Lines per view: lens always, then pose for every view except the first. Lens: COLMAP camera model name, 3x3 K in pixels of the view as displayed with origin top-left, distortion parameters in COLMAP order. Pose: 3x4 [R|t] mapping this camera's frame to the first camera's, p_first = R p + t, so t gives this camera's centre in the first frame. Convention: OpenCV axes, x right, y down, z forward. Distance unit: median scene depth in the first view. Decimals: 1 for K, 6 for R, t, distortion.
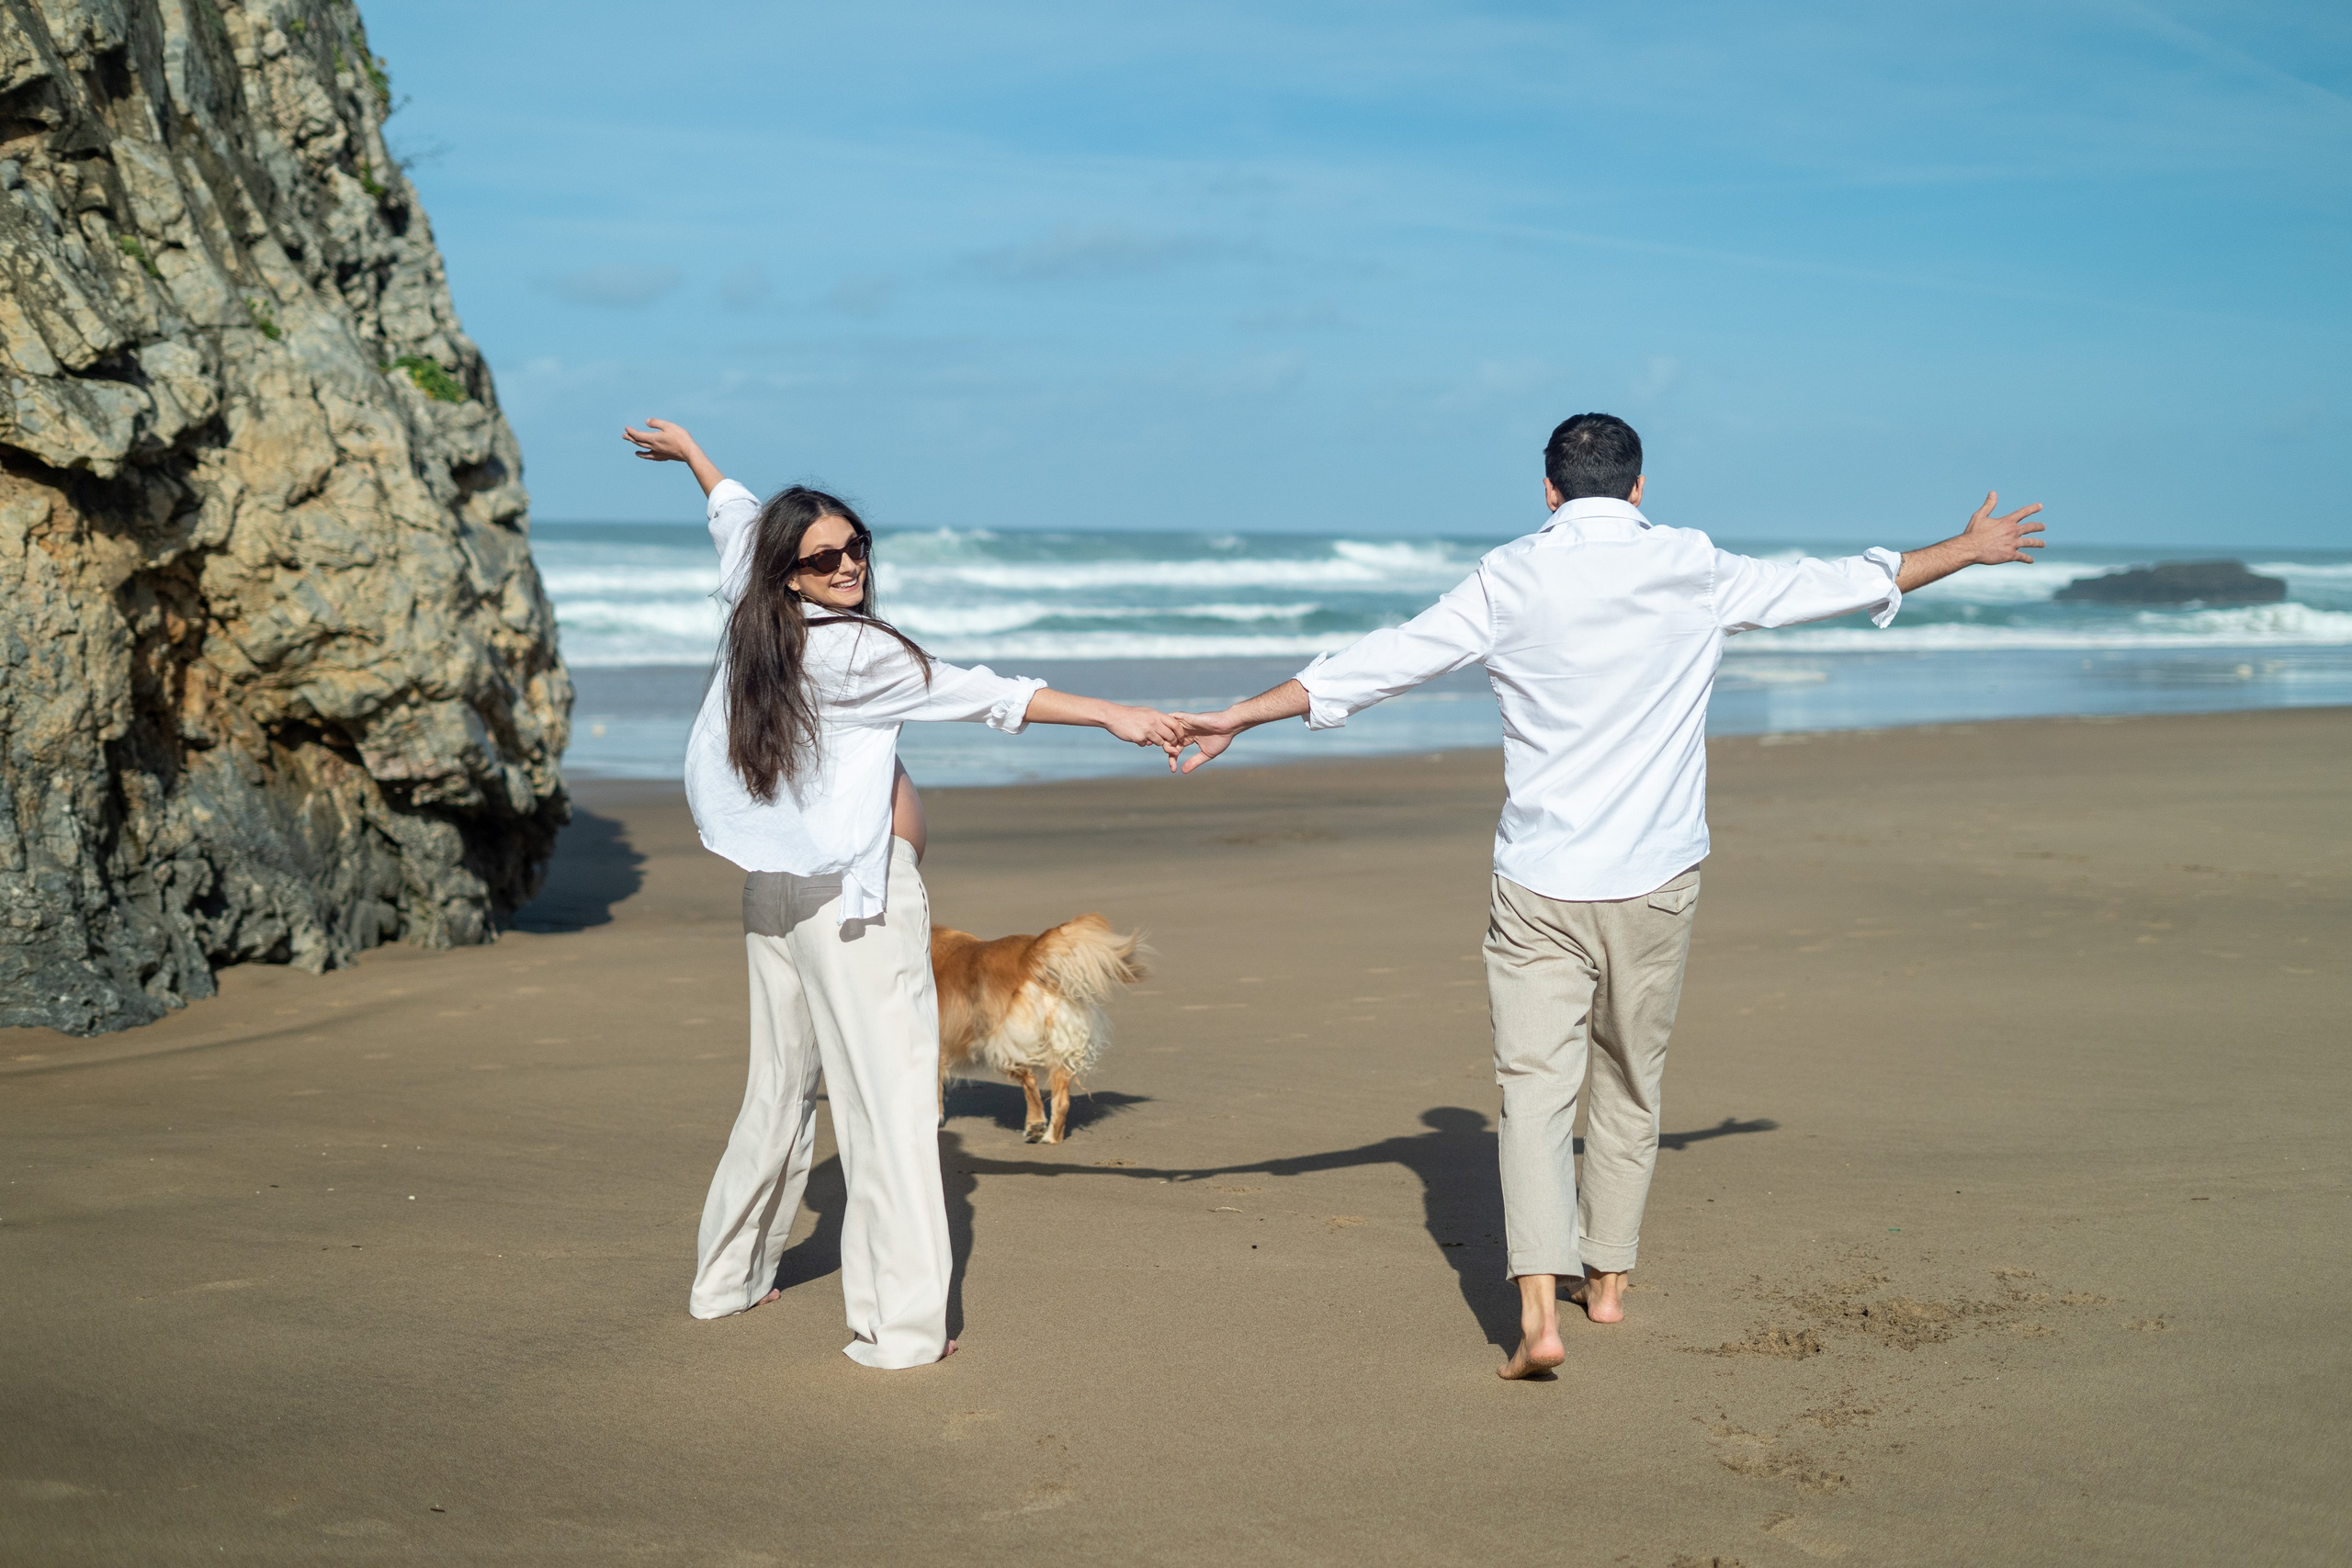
lens RADIAL K [[3370.9, 0, 1175.5], [0, 3370.9, 781.6], [0, 0, 1]] dist [0.033469, 0.000000]
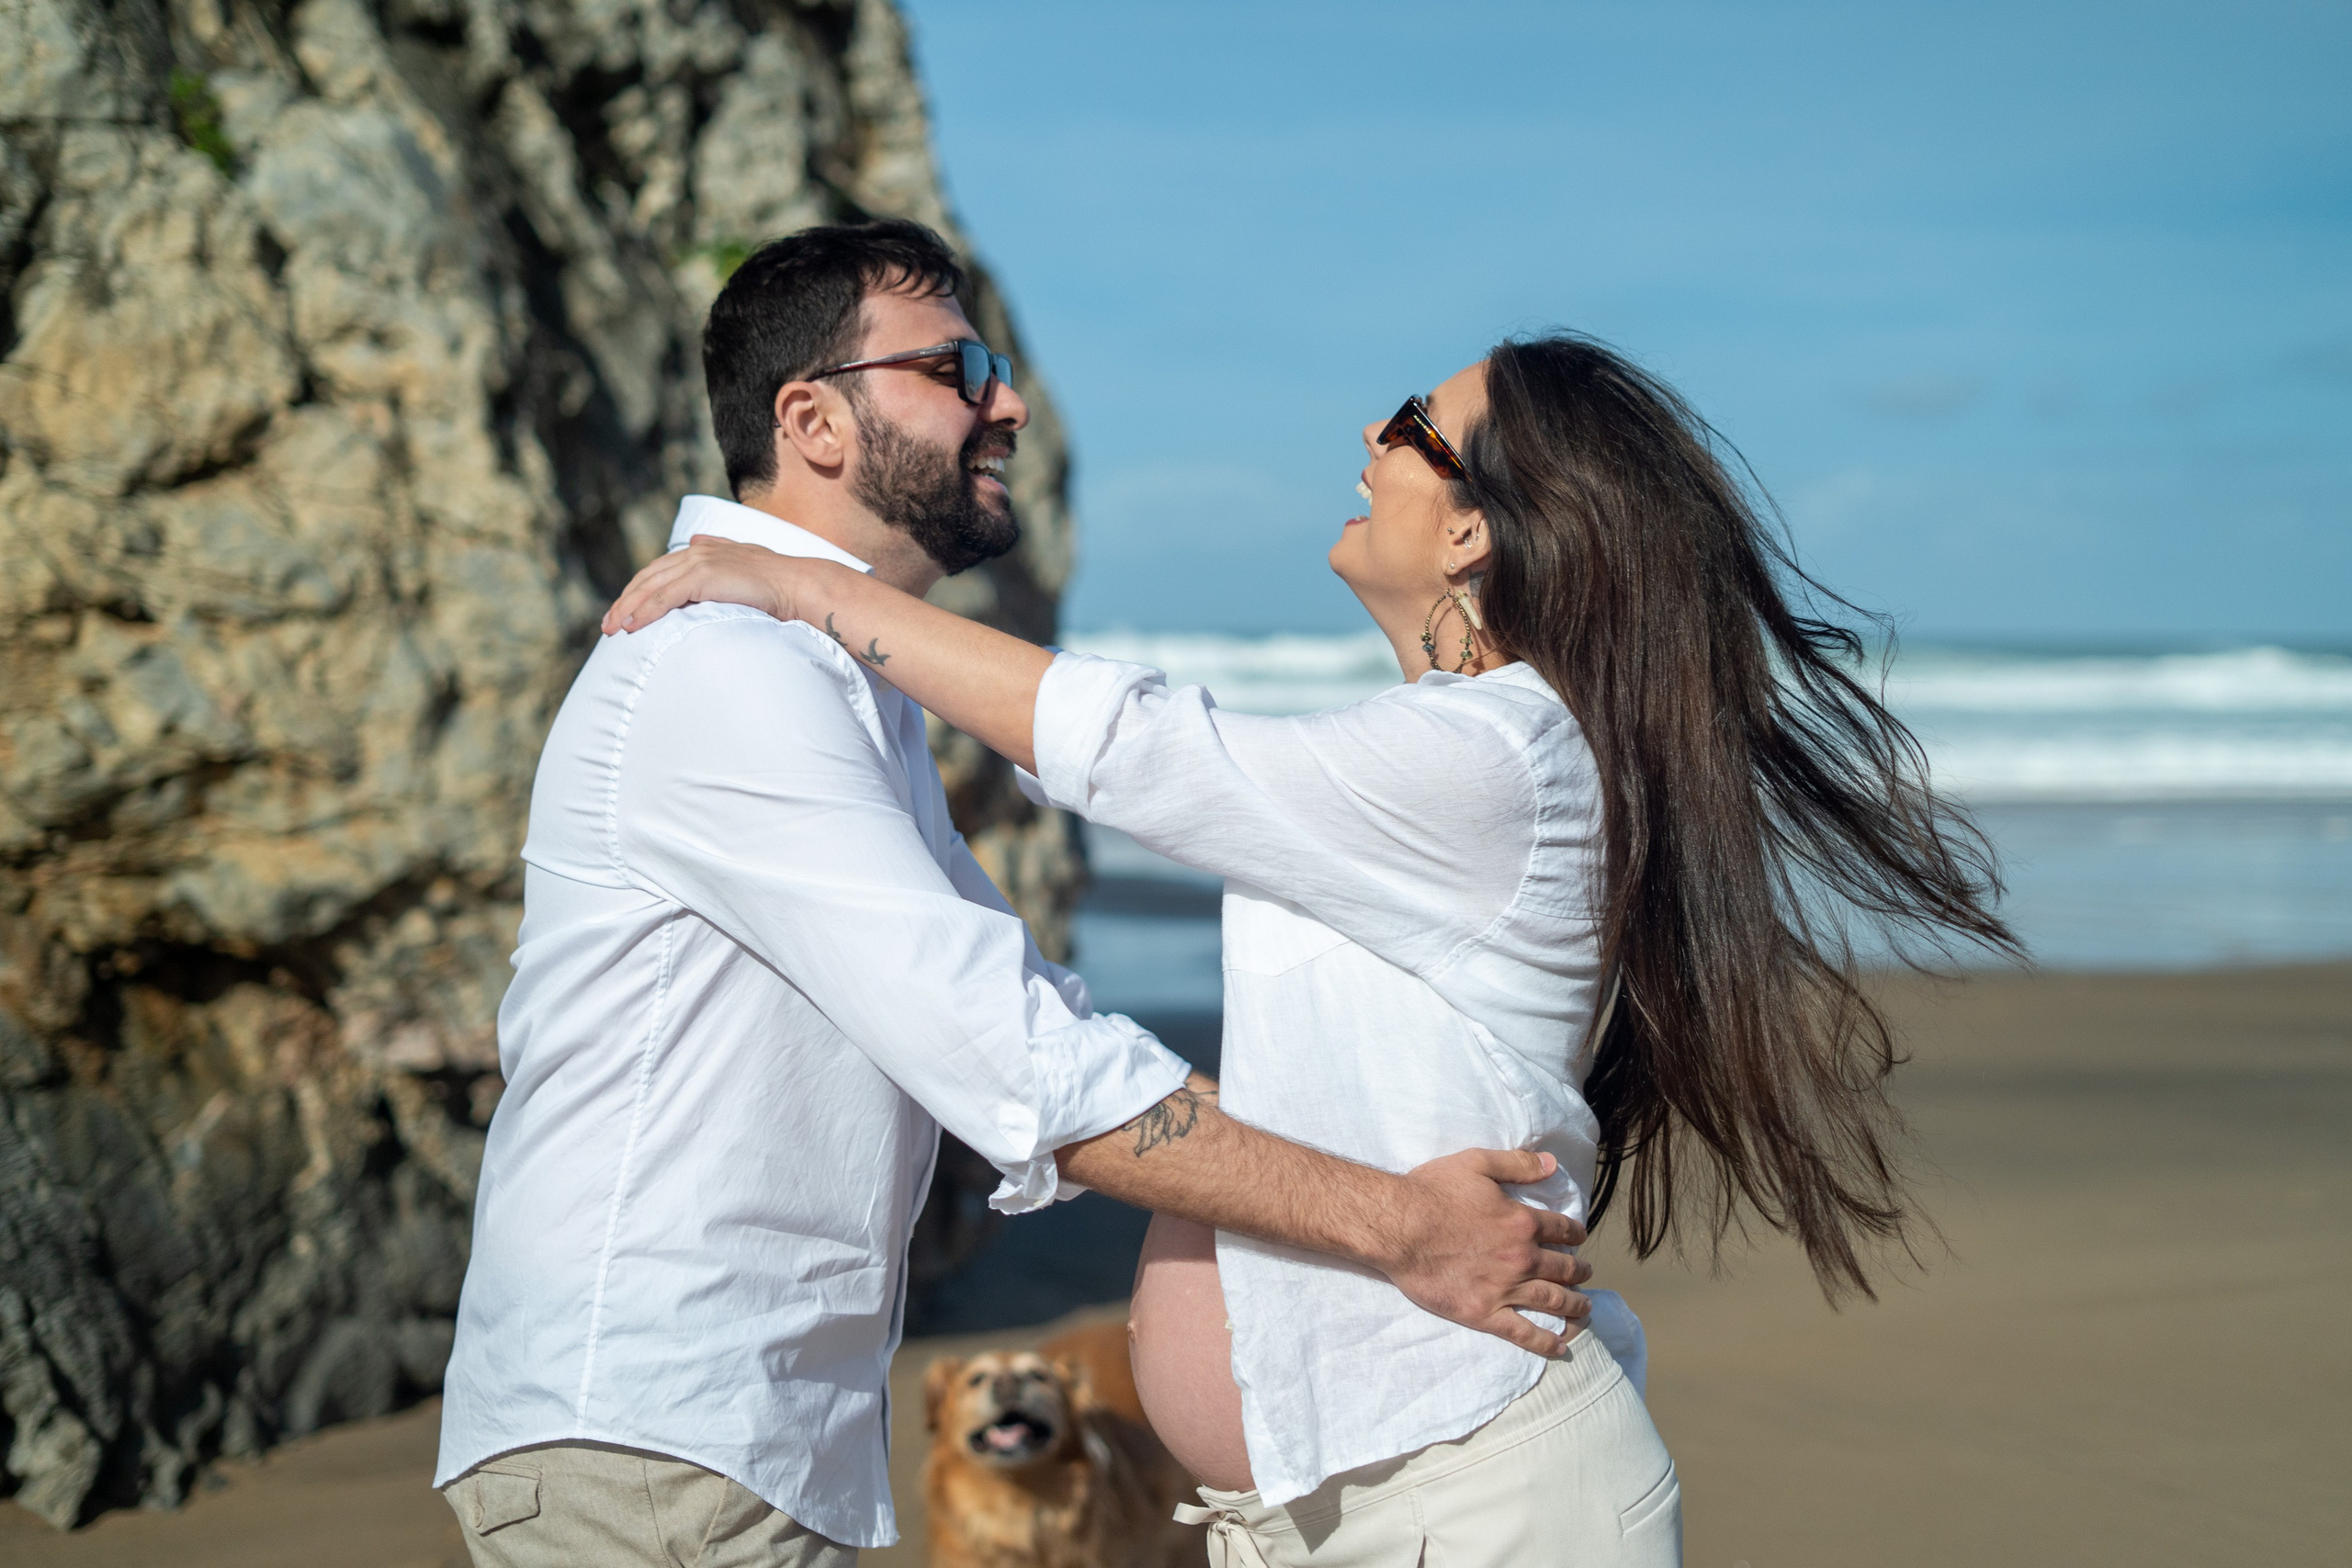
lens RADIAL K [[3370.9, 0, 1174.2], [0, 3370.9, 784.2], [0, 0, 1]] dist [0.033469, 0.000000]
pose [[0.923383, 0.005300, -0.383844, 0.049390], [-0.018711, 0.999338, -0.031213, -0.028159], [0.383424, 0.036004, 0.922870, 0.615161]]
